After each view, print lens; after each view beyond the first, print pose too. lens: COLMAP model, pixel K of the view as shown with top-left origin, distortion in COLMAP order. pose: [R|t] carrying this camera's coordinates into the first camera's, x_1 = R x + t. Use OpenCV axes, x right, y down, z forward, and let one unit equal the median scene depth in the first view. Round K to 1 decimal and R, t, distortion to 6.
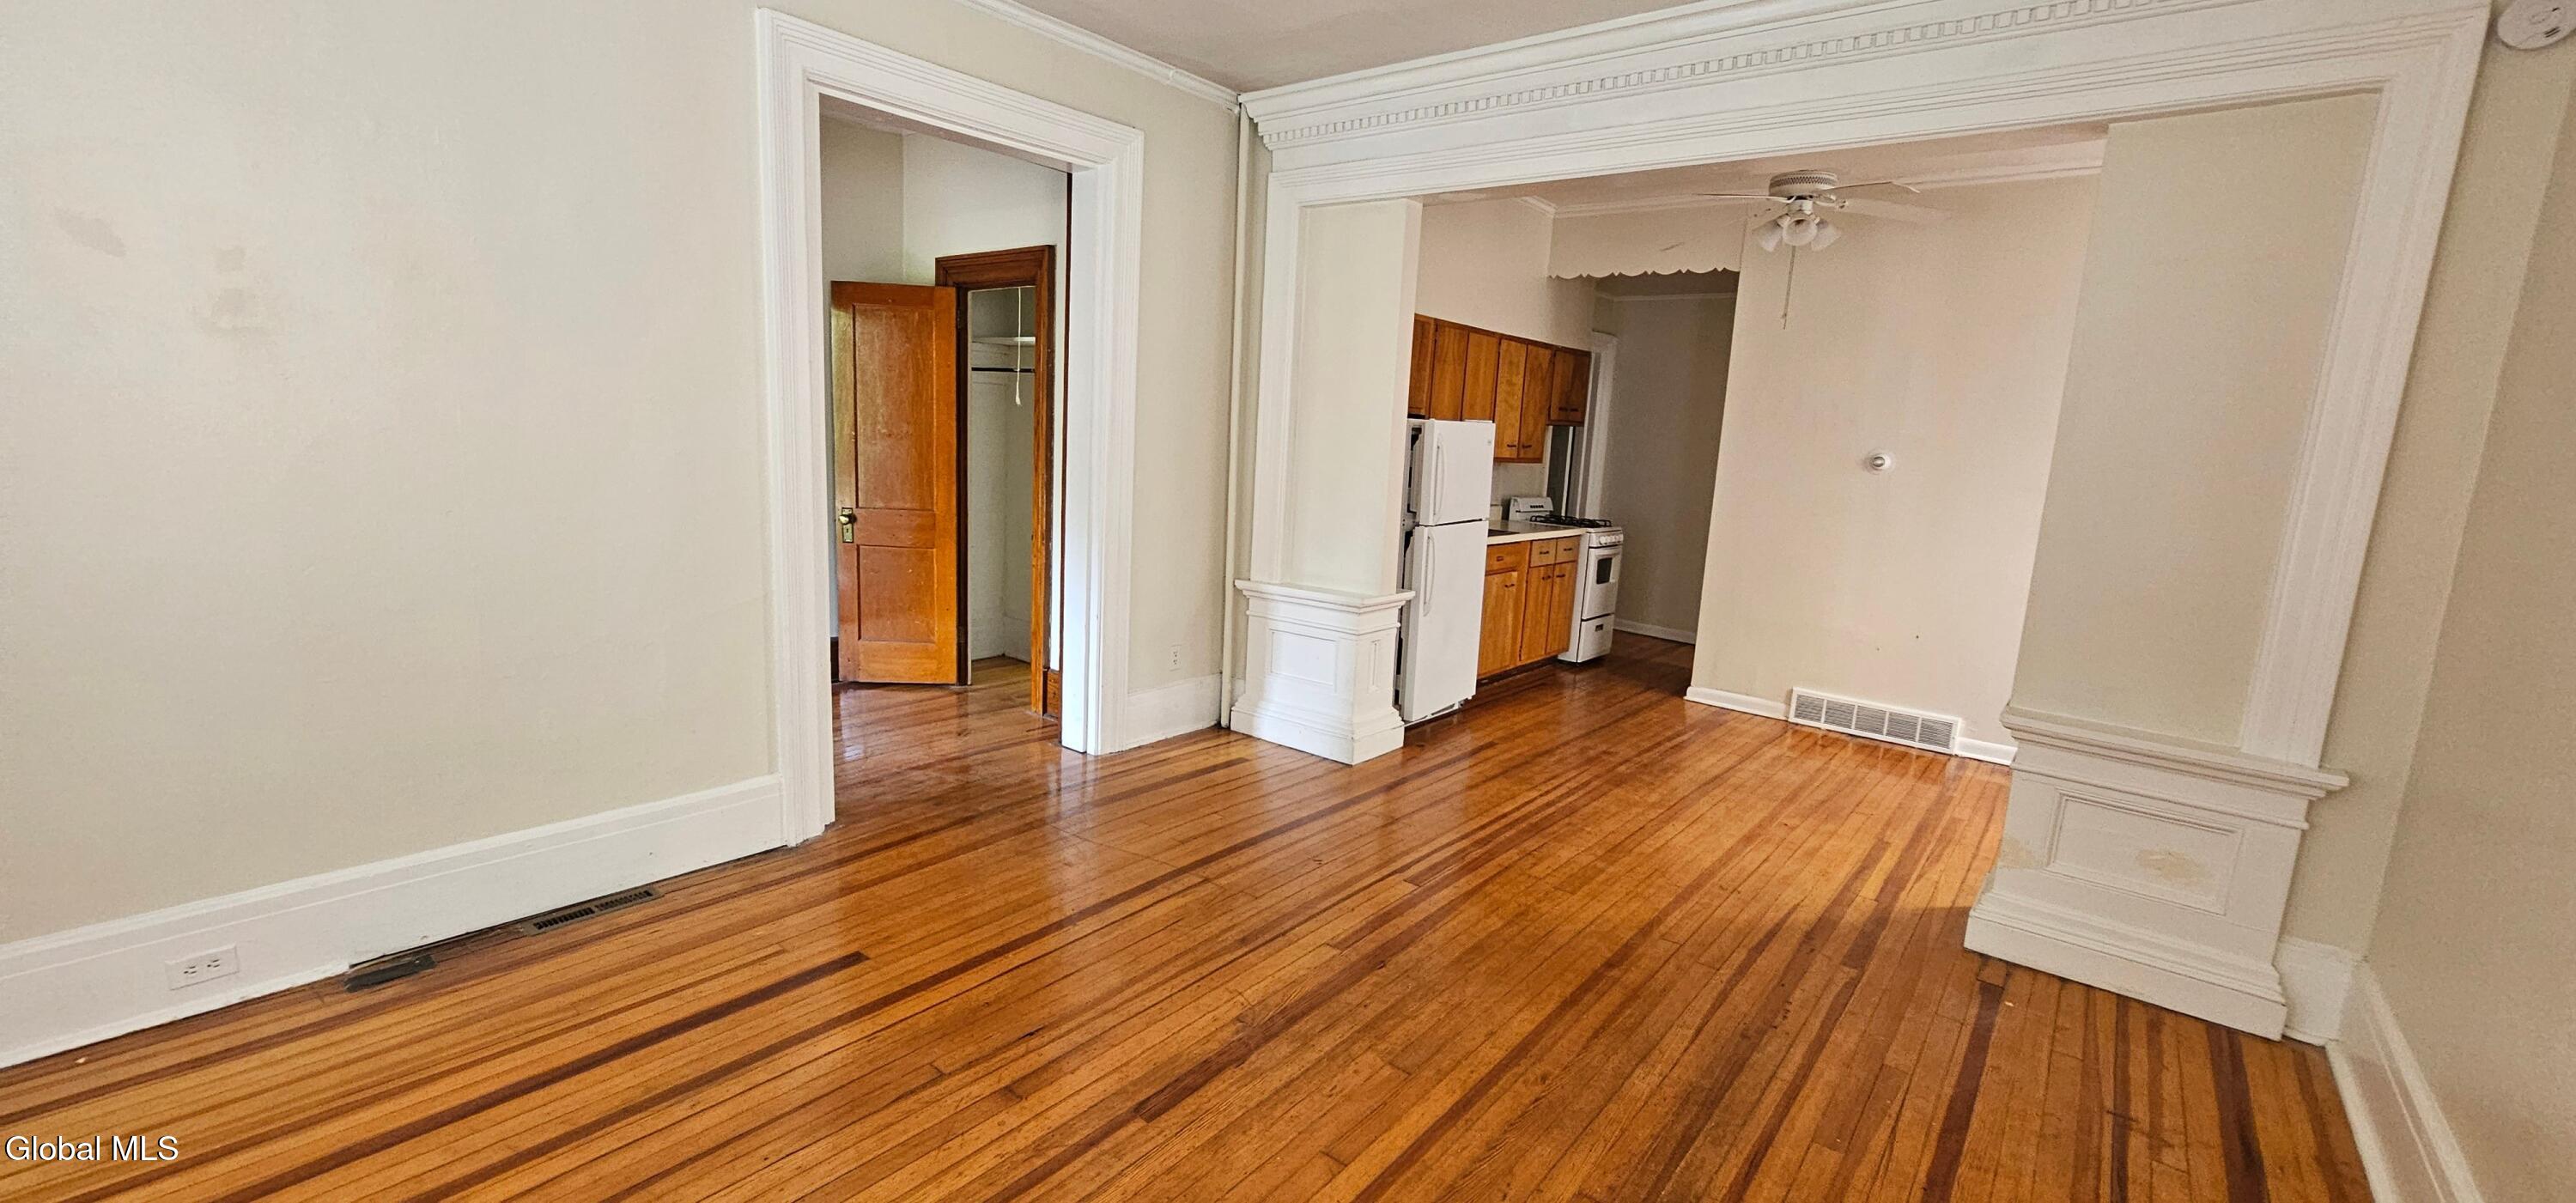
lens RADIAL K [[1048.1, 0, 1288.0], [0, 1048.1, 601.5], [0, 0, 1]] dist [-0.000230, 0.000204]
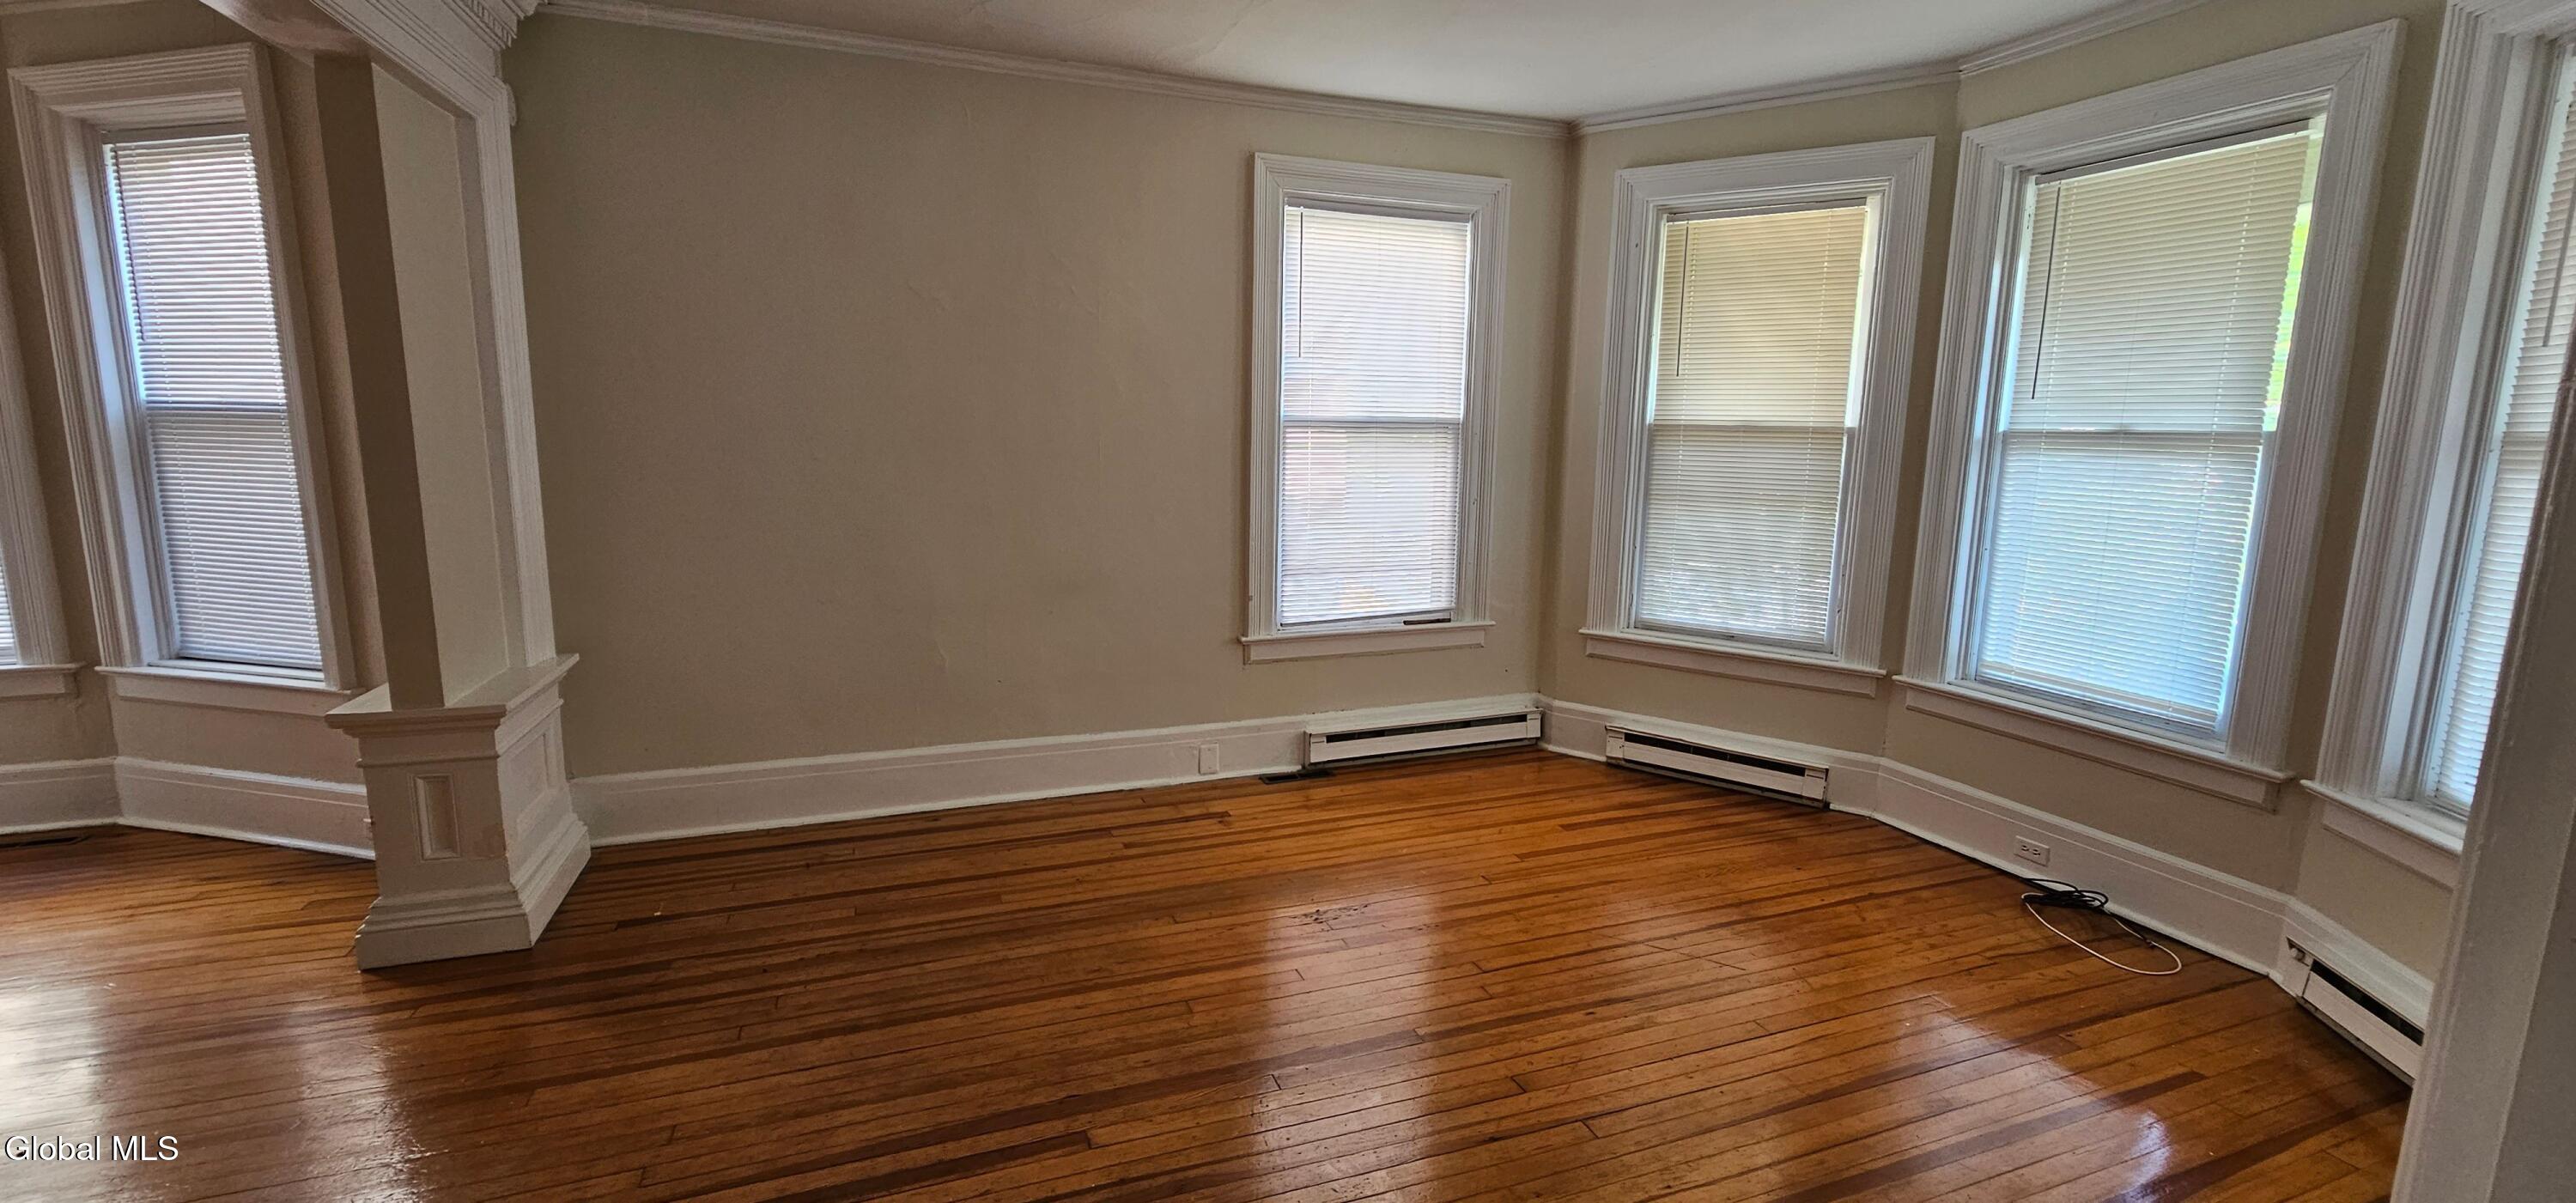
lens RADIAL K [[1048.1, 0, 1288.0], [0, 1048.1, 601.5], [0, 0, 1]] dist [-0.000230, 0.000204]
pose [[-0.859852, -0.149802, 0.488071, -0.416995], [0.023014, 0.943640, 0.330172, -0.304097], [-0.510024, 0.295132, -0.807944, 1.505280]]
